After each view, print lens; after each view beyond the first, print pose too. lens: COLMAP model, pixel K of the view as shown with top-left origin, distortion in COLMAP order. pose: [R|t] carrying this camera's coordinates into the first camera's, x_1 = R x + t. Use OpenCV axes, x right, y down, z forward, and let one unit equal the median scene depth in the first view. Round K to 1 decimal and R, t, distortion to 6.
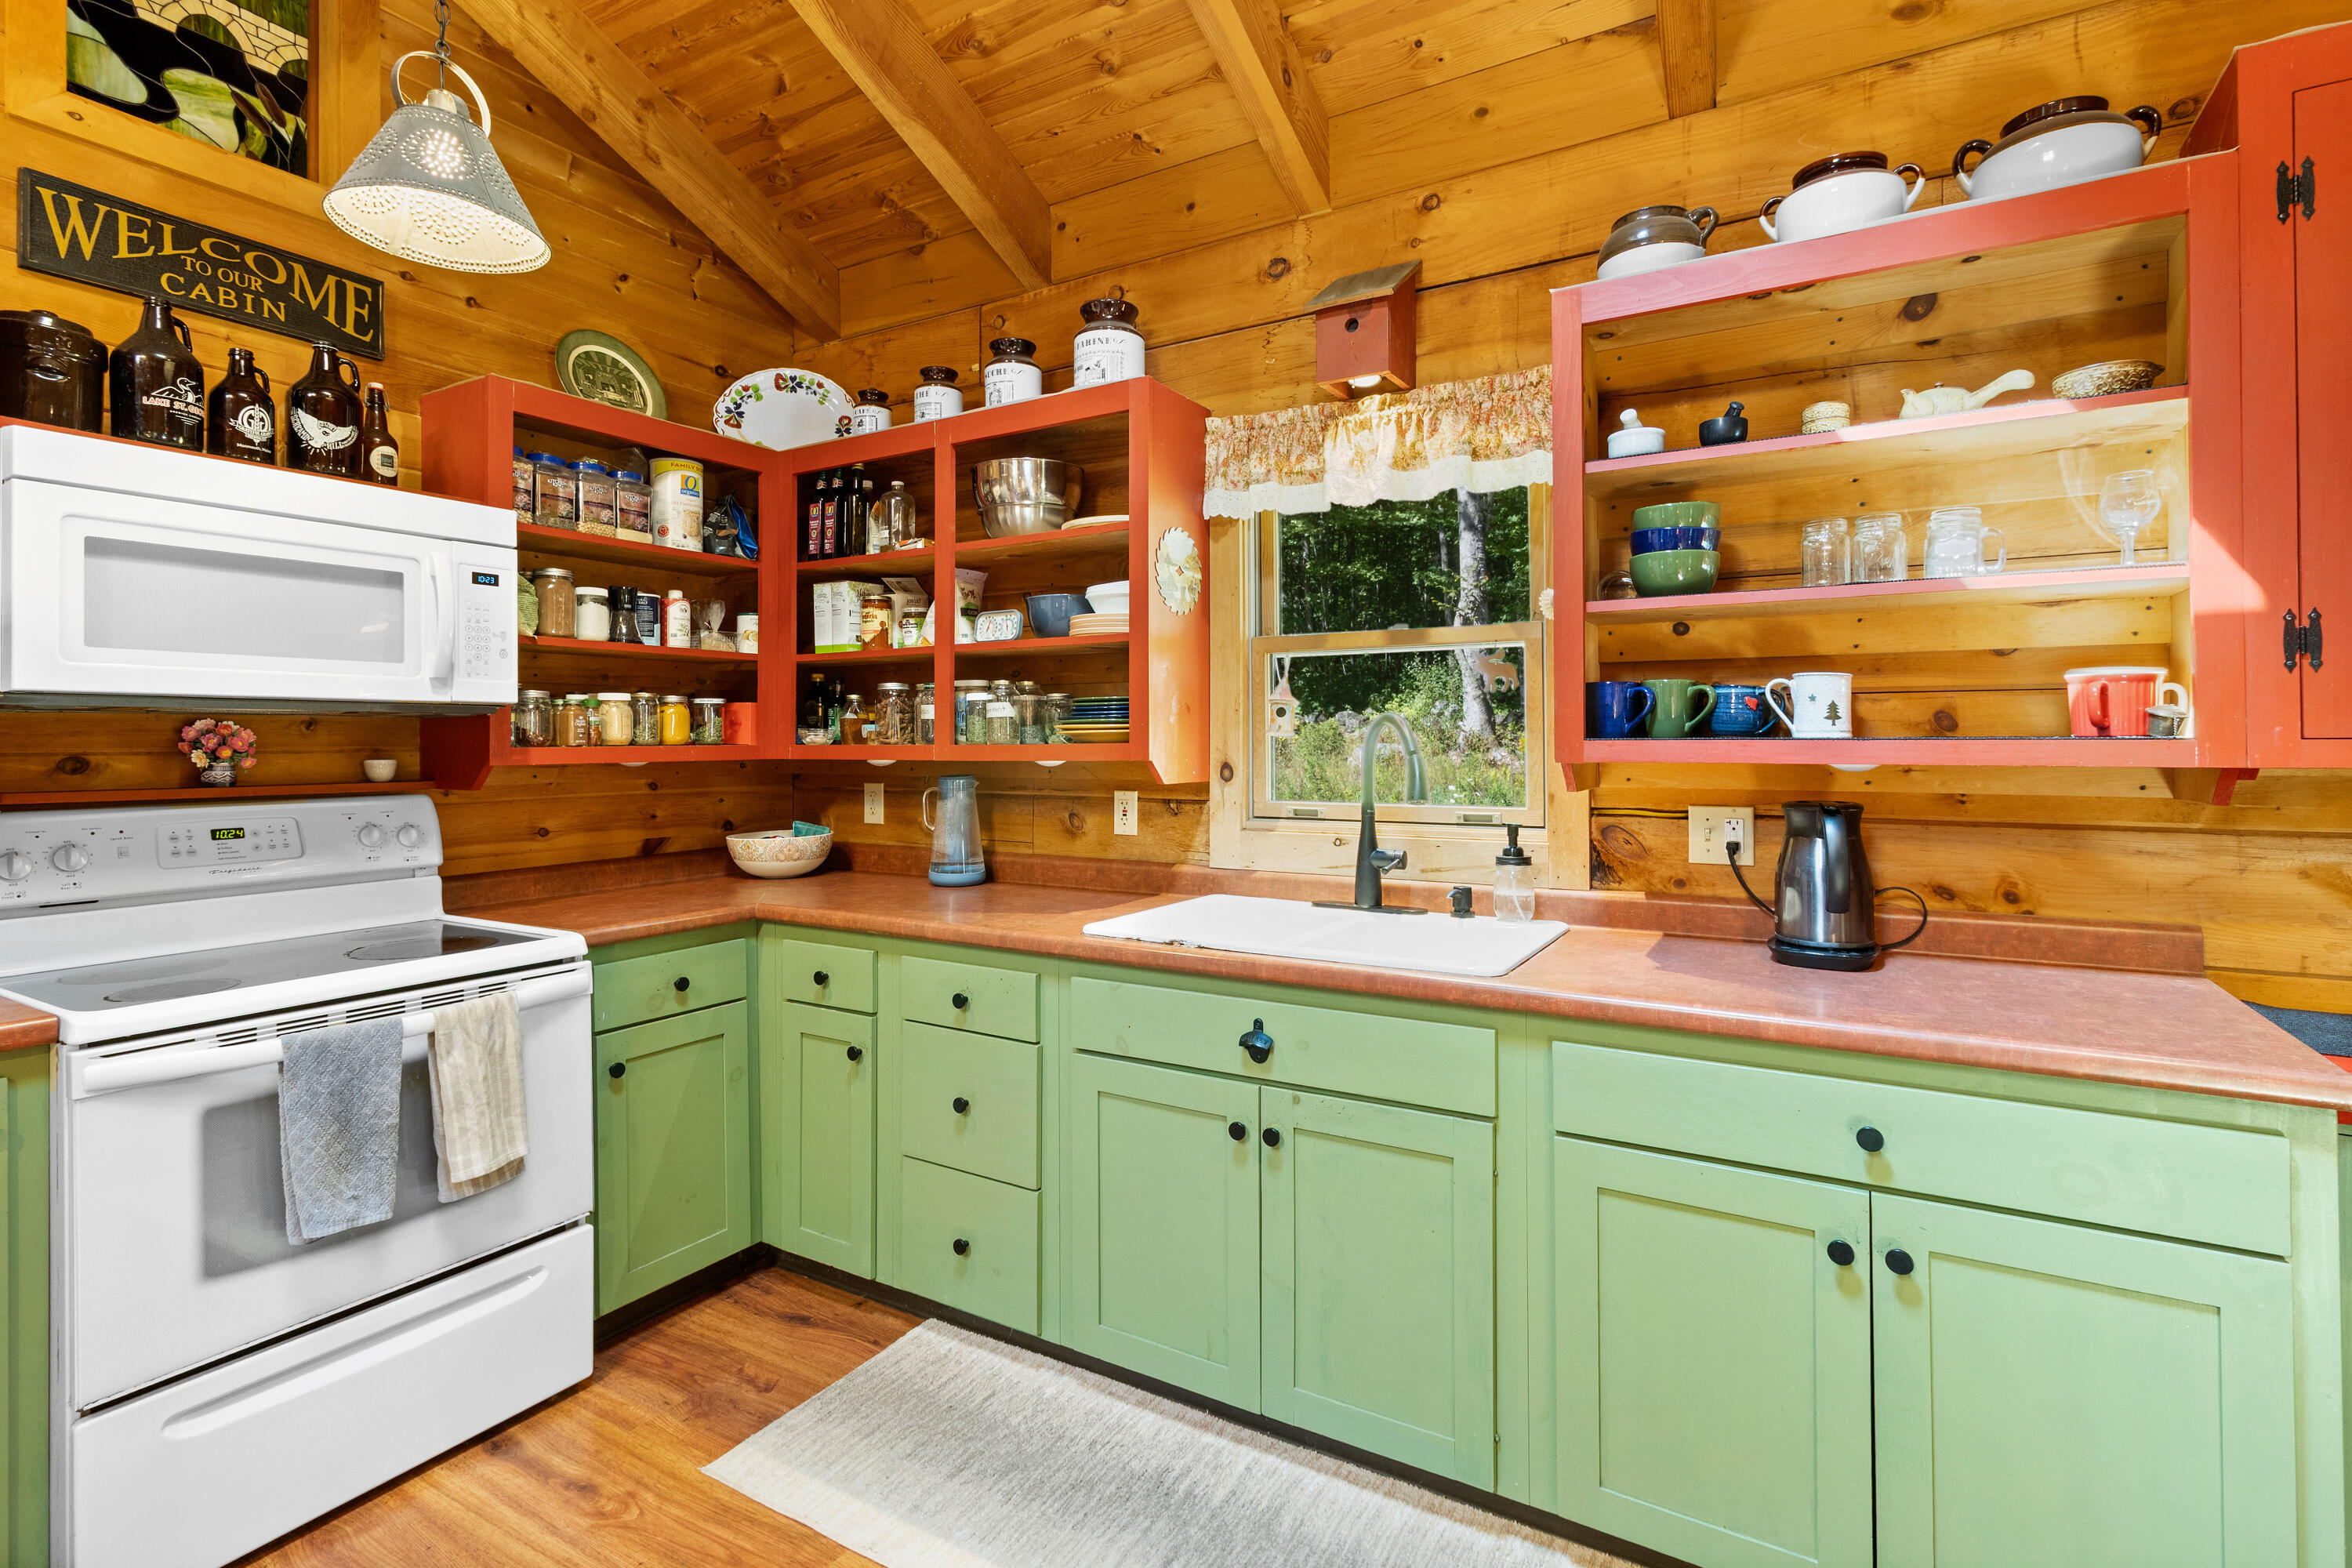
lens RADIAL K [[1111.5, 0, 1190.3], [0, 1111.5, 735.1], [0, 0, 1]] dist [0.000871, 0.001079]
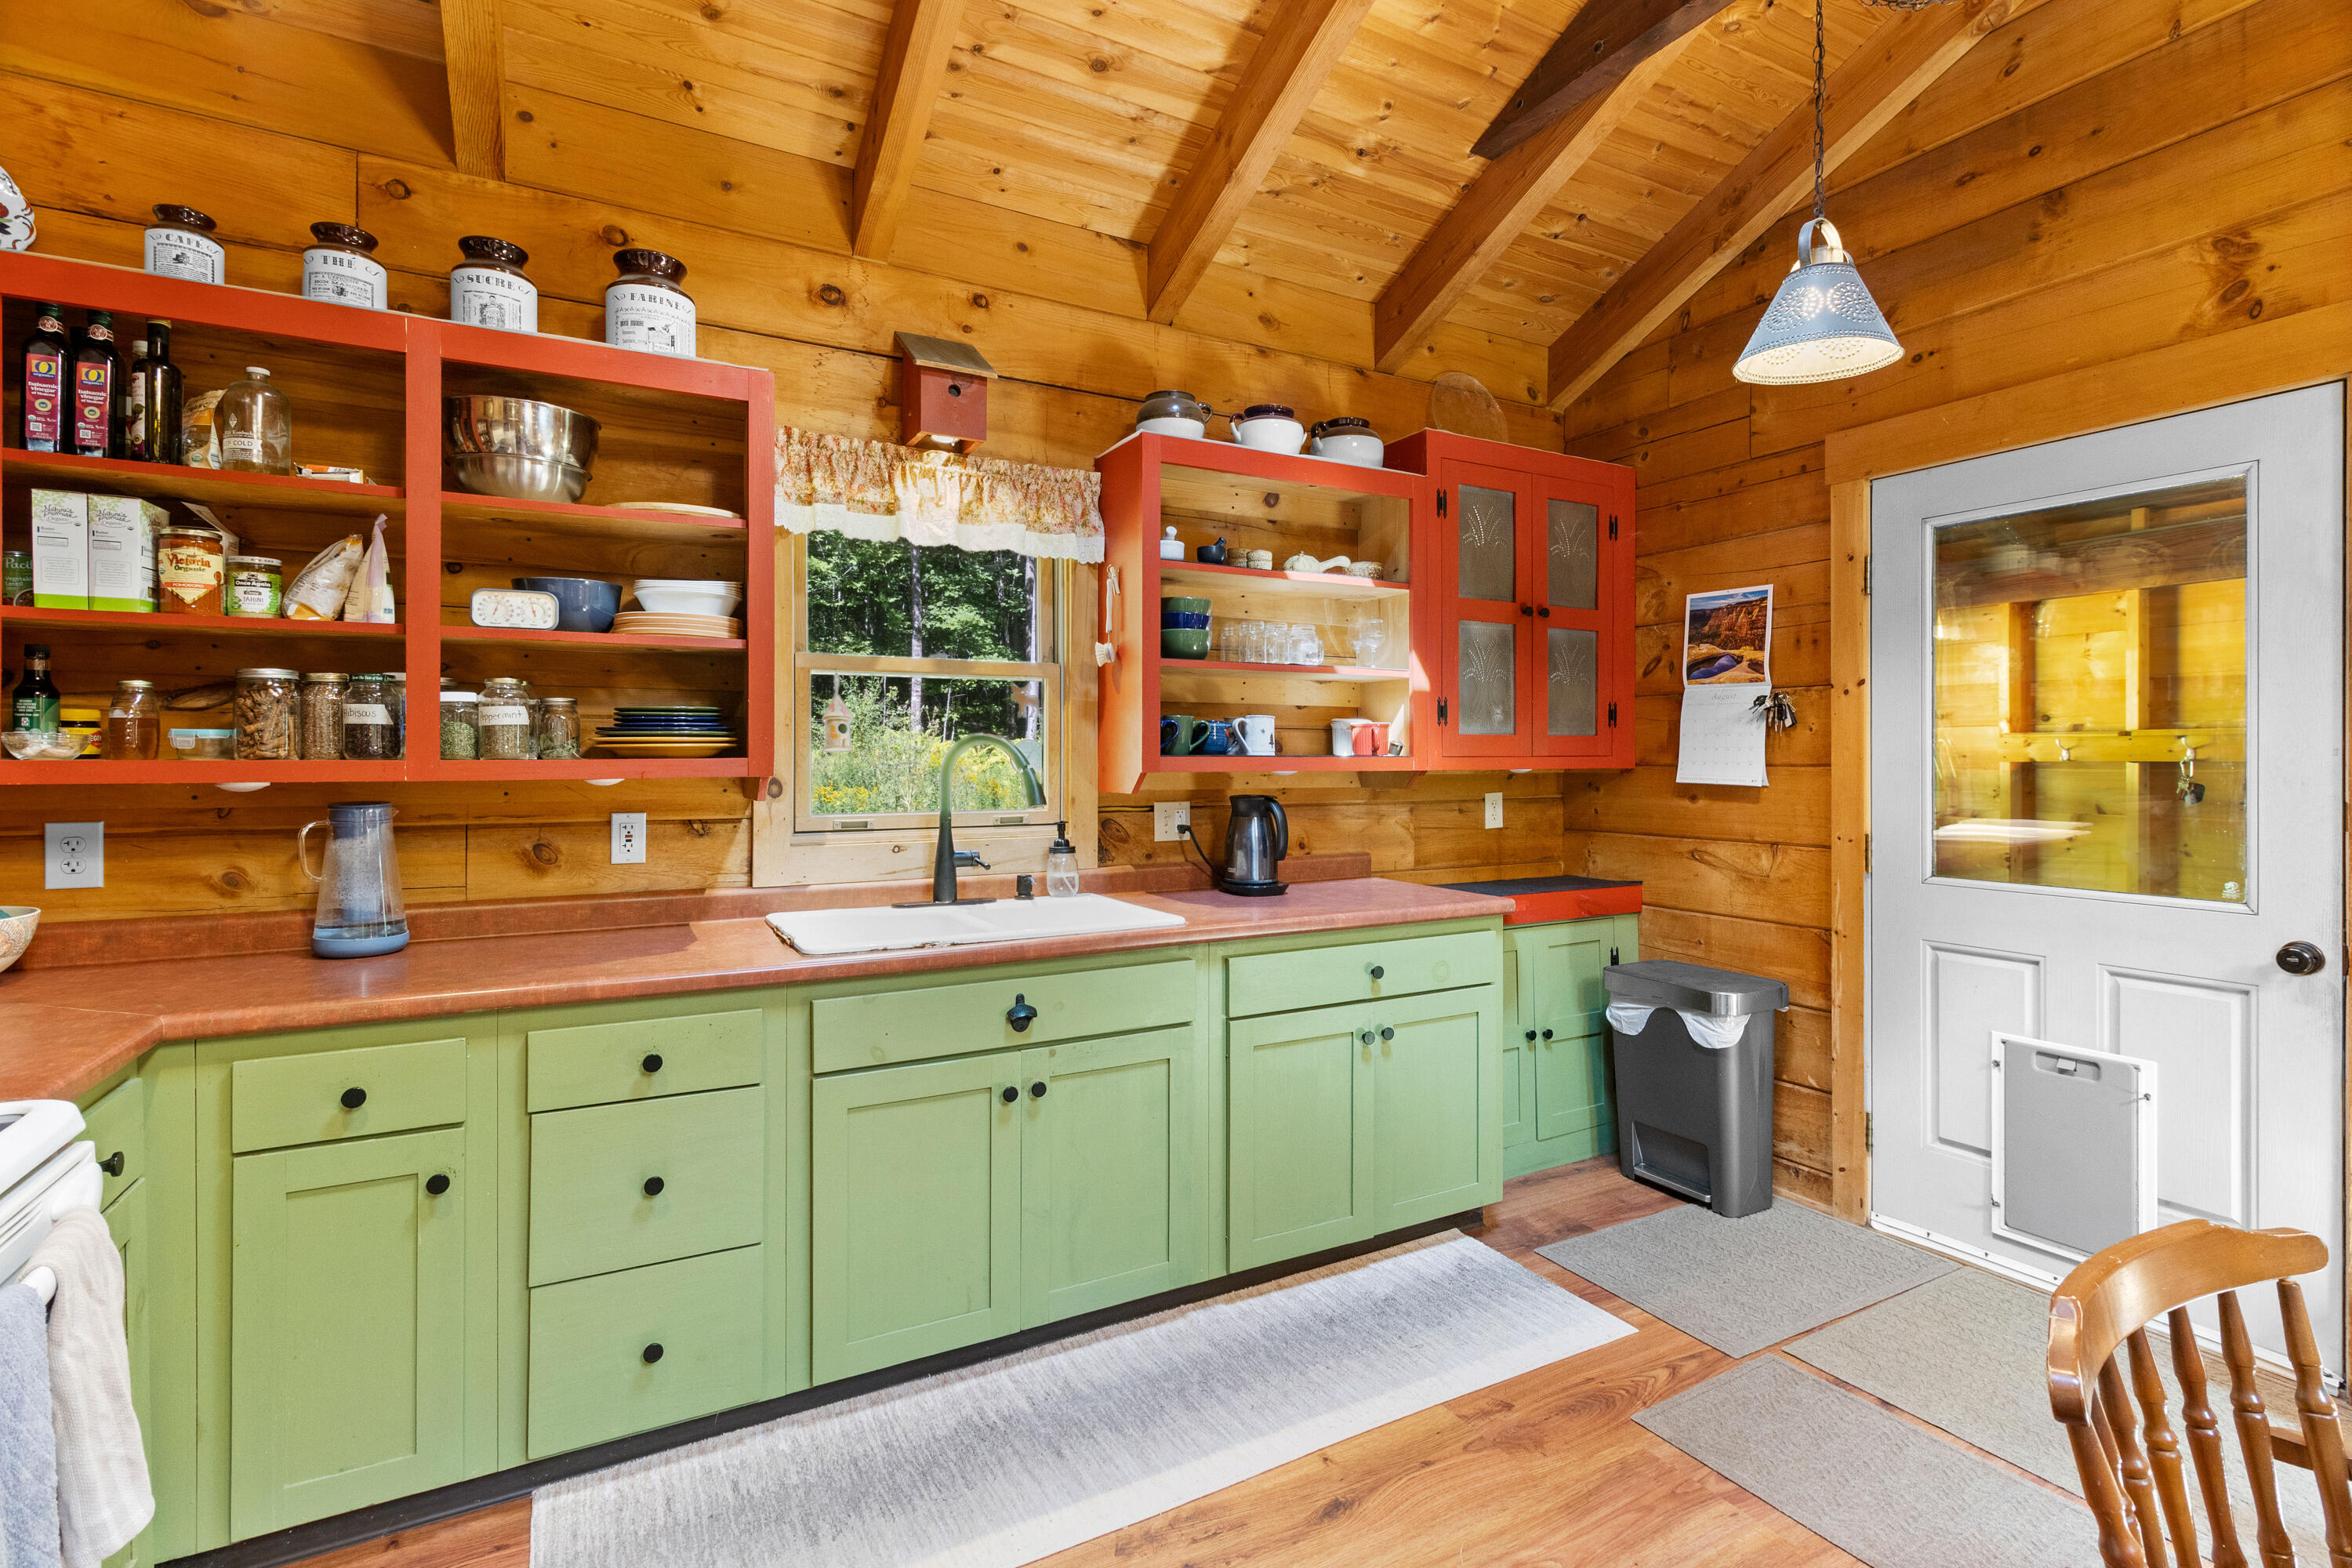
lens RADIAL K [[1111.5, 0, 1216.8], [0, 1111.5, 751.8], [0, 0, 1]] dist [0.000871, 0.001079]
pose [[0.490770, 0.004897, 0.871276, -0.637400], [-0.007369, 0.999972, -0.001470, 0.000322], [-0.871258, -0.005699, 0.490792, 0.184069]]
